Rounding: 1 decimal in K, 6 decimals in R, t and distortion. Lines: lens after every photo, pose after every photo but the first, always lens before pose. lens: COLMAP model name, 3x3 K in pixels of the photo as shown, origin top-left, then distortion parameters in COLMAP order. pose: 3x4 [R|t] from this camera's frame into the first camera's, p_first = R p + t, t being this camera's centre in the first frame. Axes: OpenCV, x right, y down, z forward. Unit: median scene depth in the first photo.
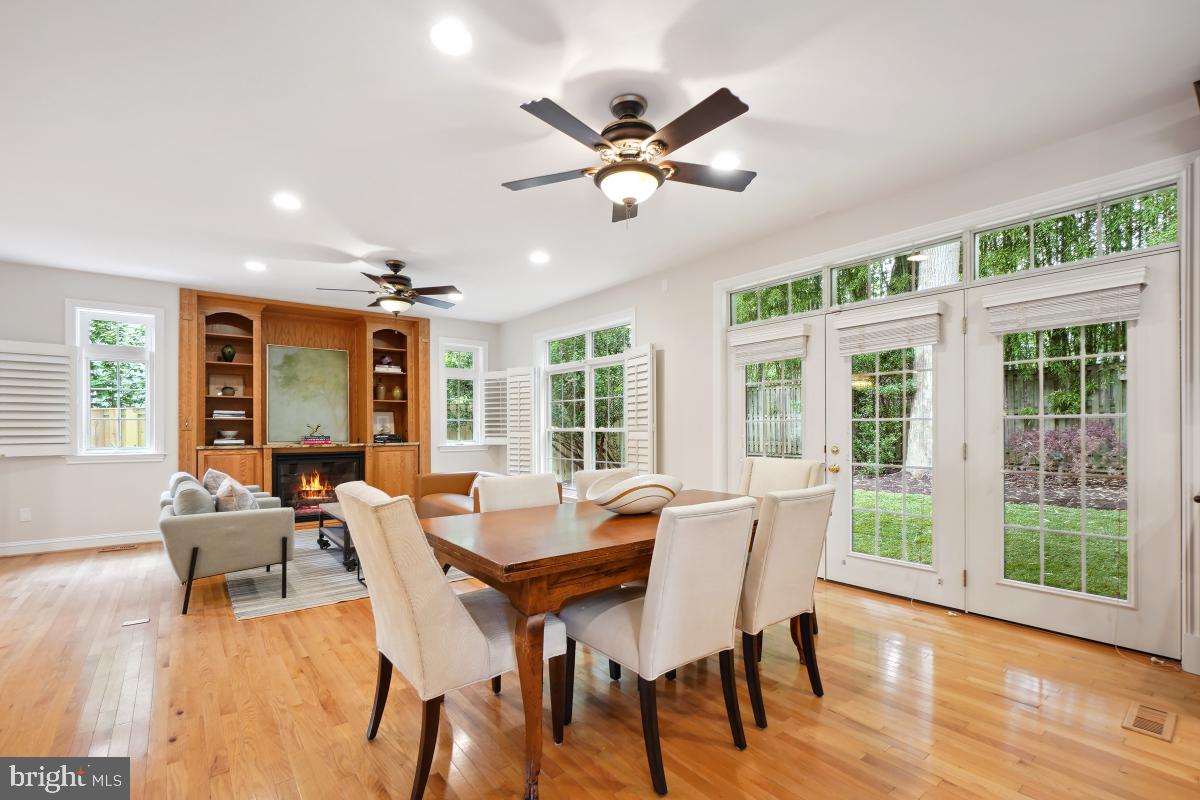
lens RADIAL K [[532.0, 0, 592.3], [0, 532.0, 431.1], [0, 0, 1]] dist [-0.013474, -0.000807]
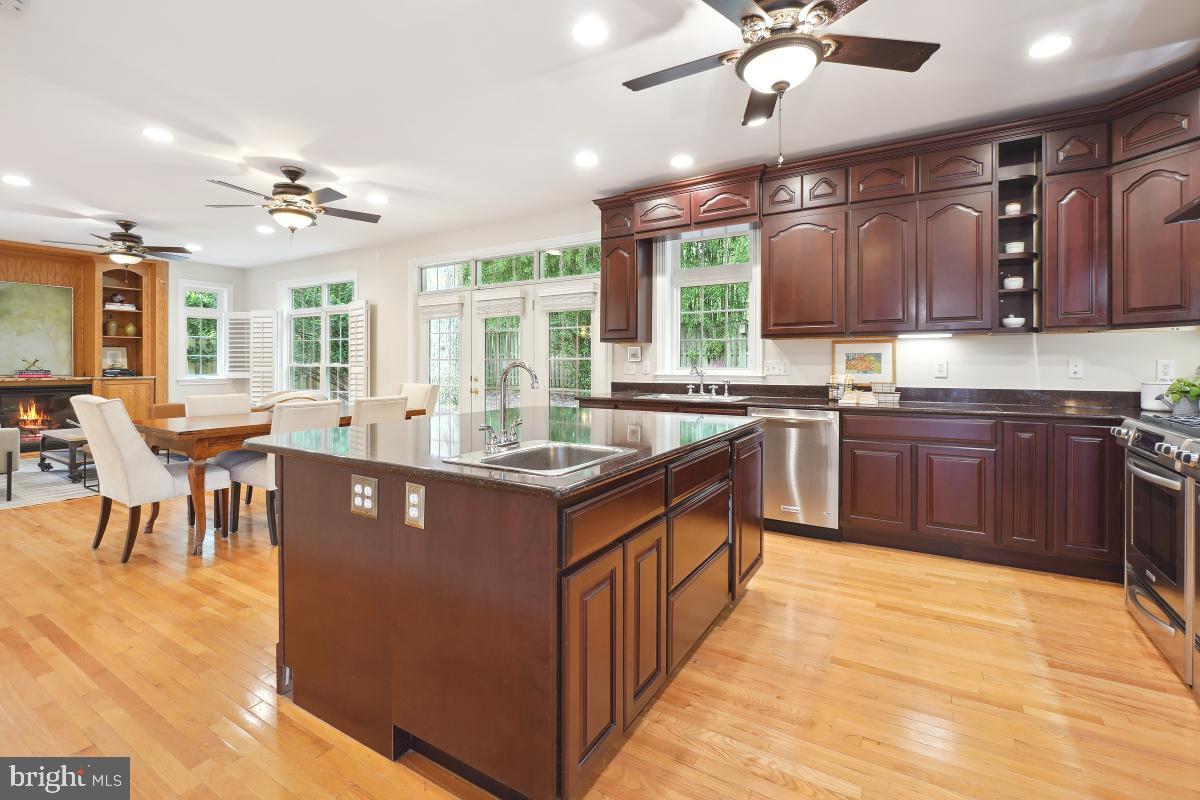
lens RADIAL K [[532.0, 0, 596.4], [0, 532.0, 363.4], [0, 0, 1]] dist [-0.013474, -0.000807]
pose [[0.935749, 0.005684, 0.352620, 0.155713], [-0.003313, 0.999968, -0.007327, 0.000482], [-0.352651, 0.005688, 0.935738, -0.363987]]
